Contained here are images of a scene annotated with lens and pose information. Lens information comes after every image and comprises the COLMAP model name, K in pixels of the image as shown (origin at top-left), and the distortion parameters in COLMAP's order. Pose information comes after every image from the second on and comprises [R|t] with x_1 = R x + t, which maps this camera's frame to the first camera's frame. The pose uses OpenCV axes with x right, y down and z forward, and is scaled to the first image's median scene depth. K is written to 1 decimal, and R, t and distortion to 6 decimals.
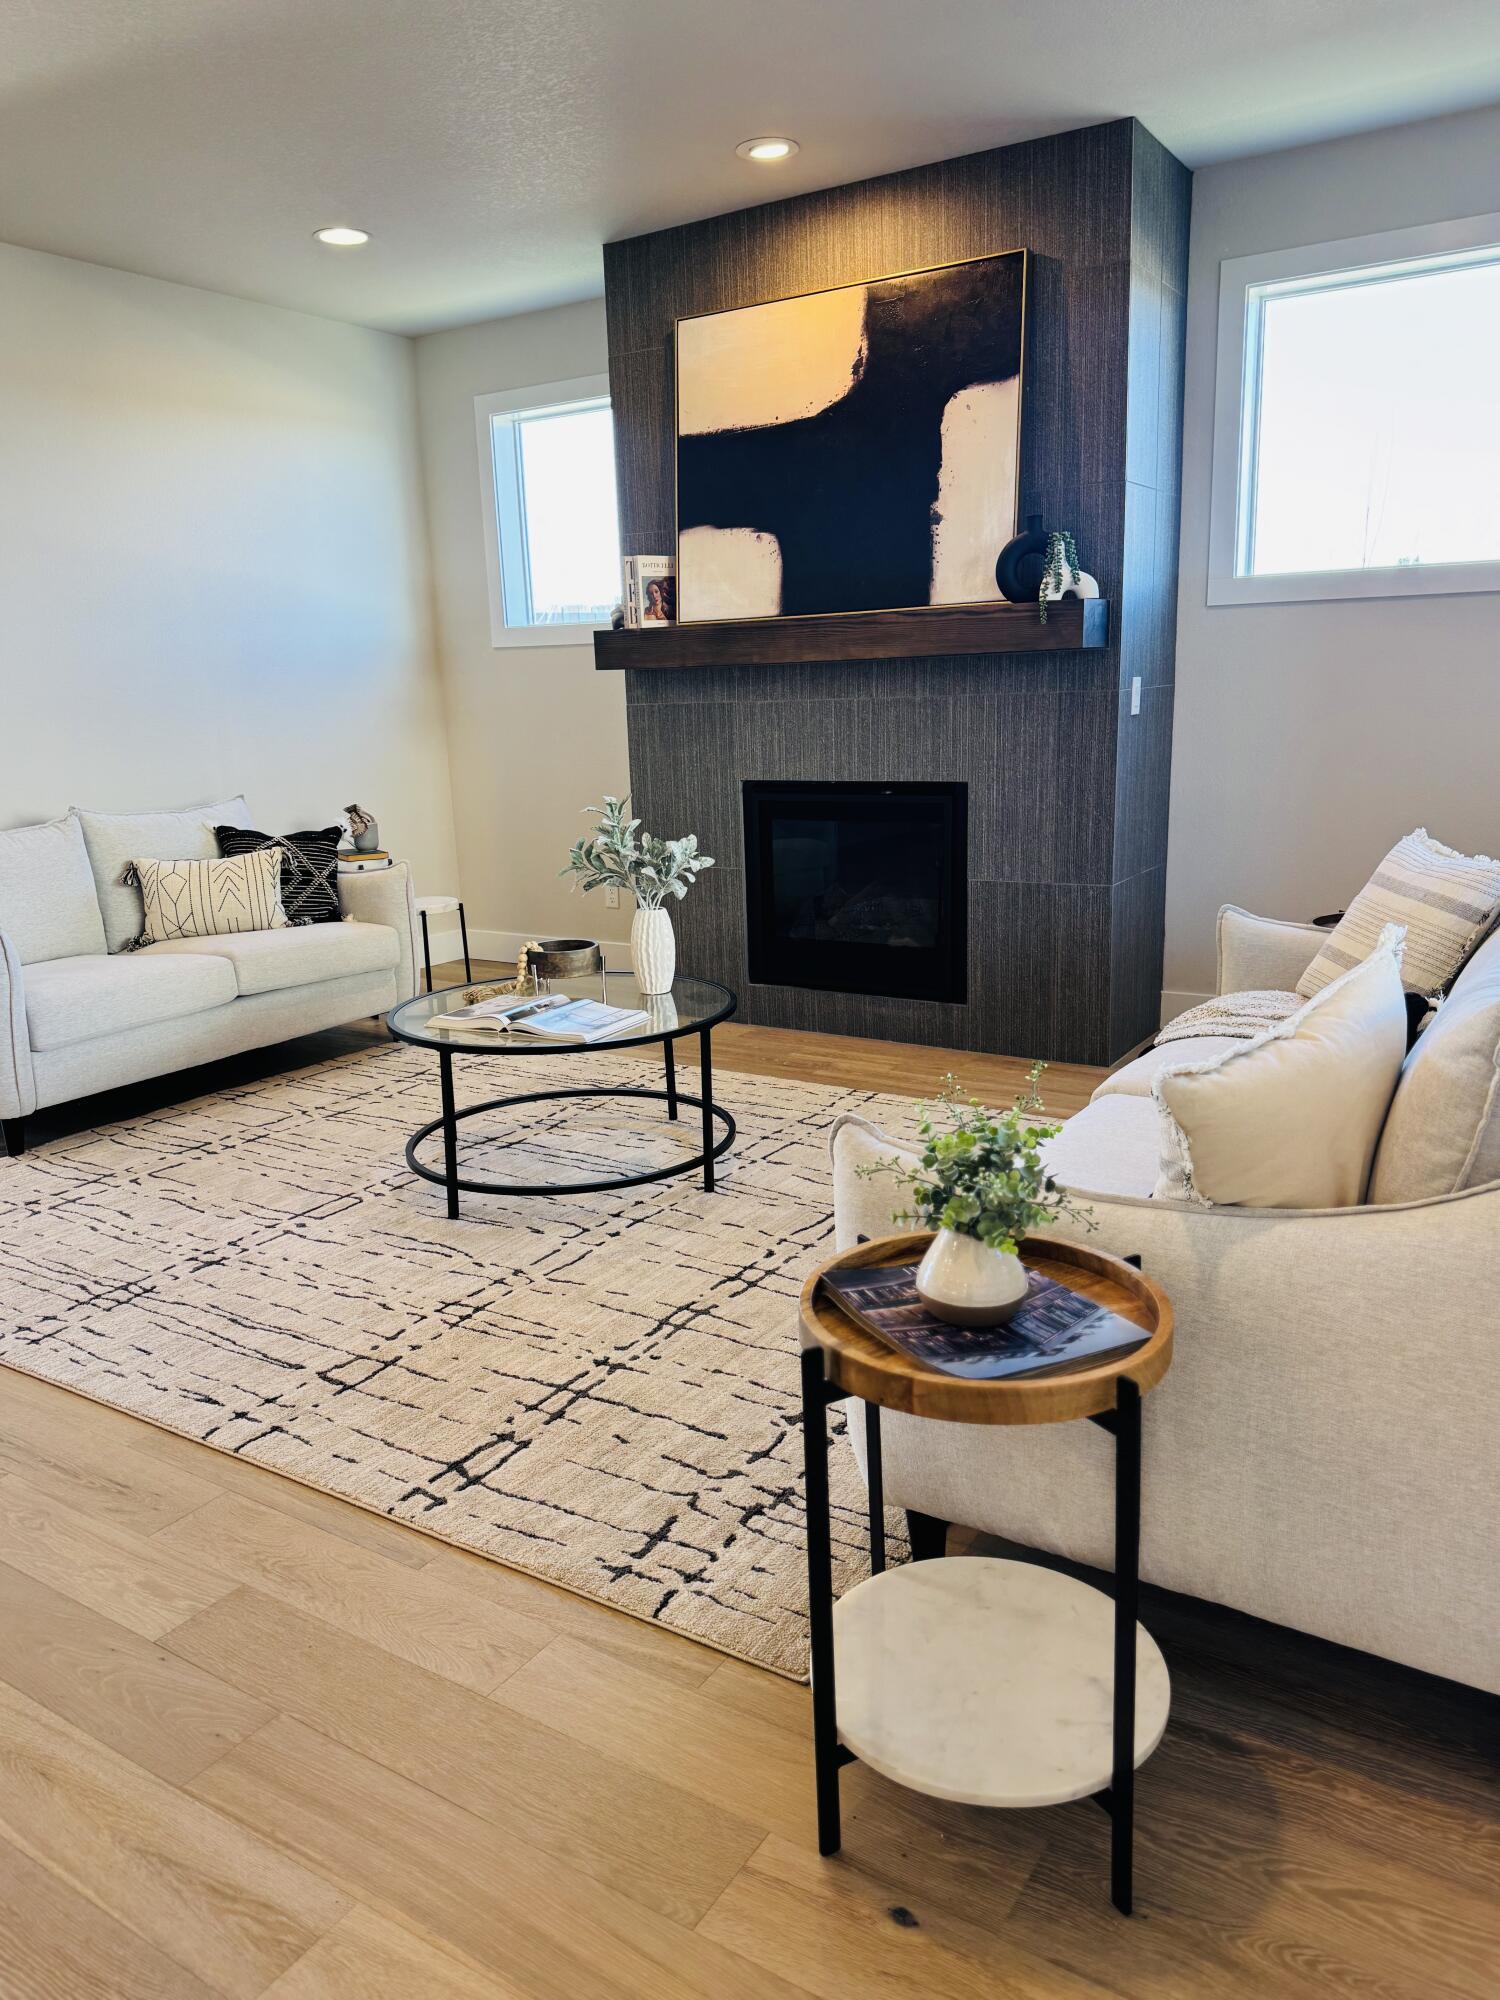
lens RADIAL K [[1429.1, 0, 741.8], [0, 1429.1, 1010.1], [0, 0, 1]] dist [0.164691, -0.305979]
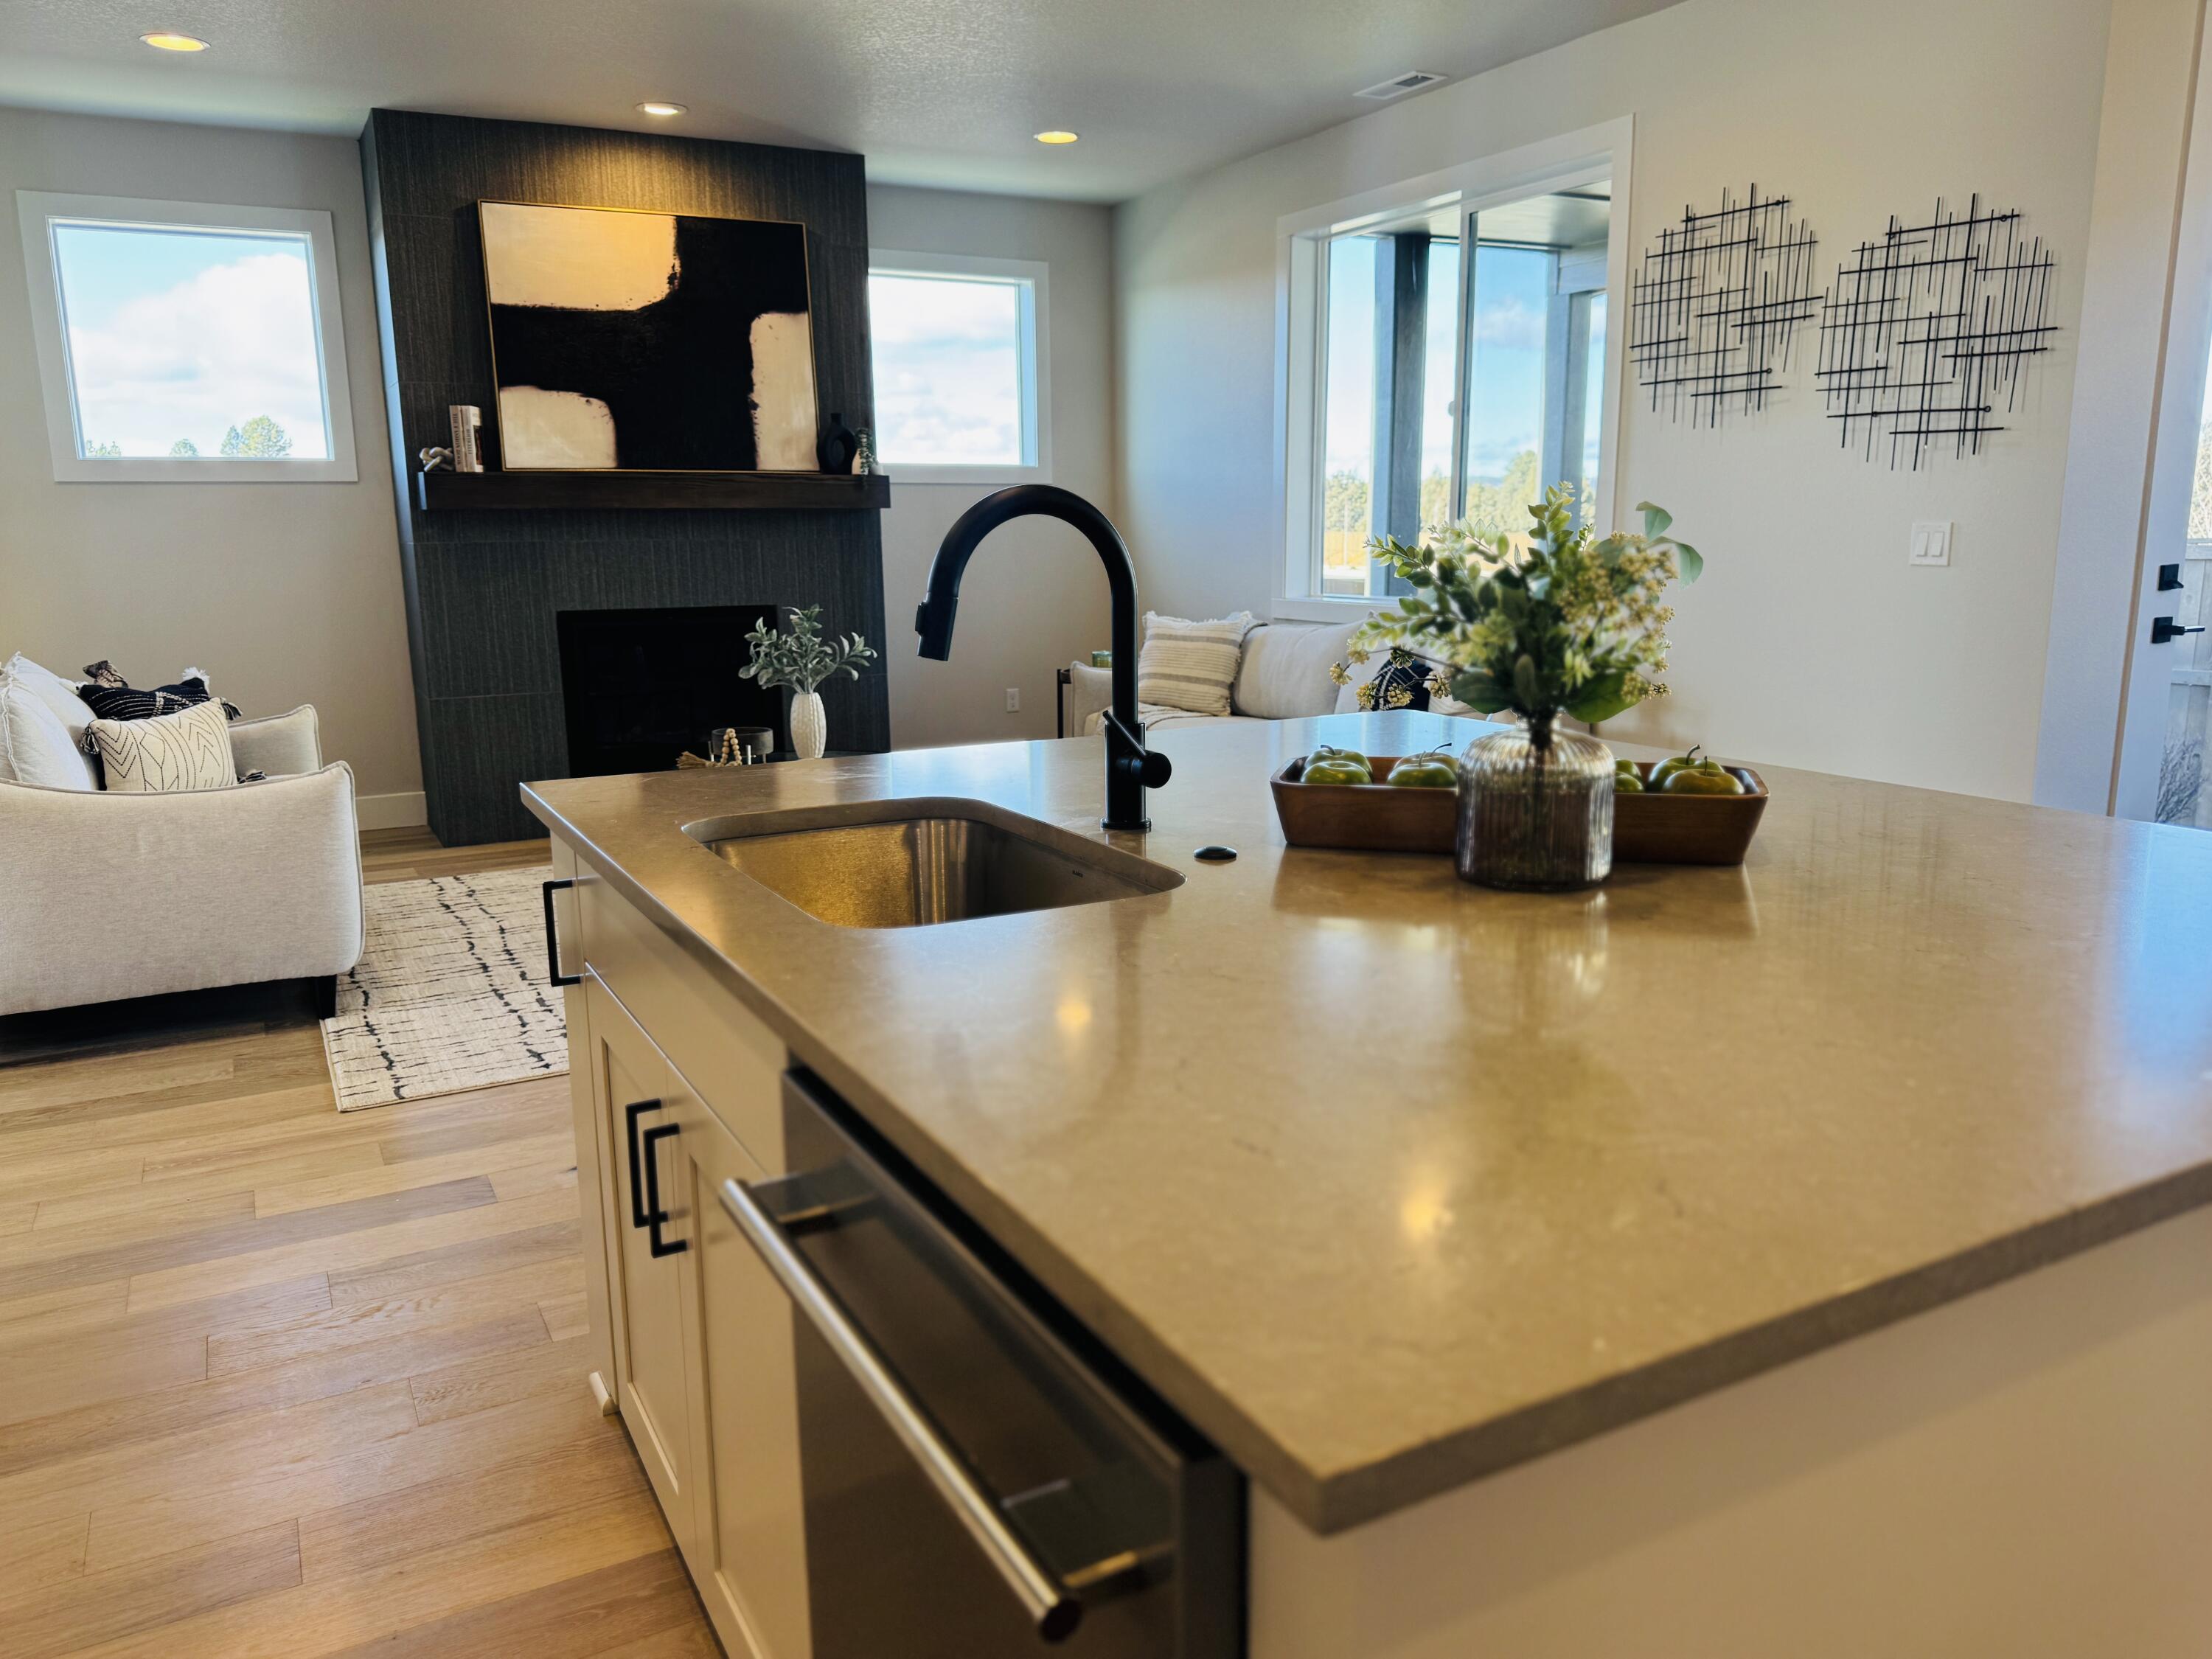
lens RADIAL K [[1613.7, 0, 1100.0], [0, 1613.7, 827.8], [0, 0, 1]] dist [0.100113, -0.155078]
pose [[0.489385, -0.138455, 0.861007, -0.964153], [0.187323, 0.980959, 0.051272, 0.017994], [-0.851712, 0.136194, 0.506002, 0.037535]]
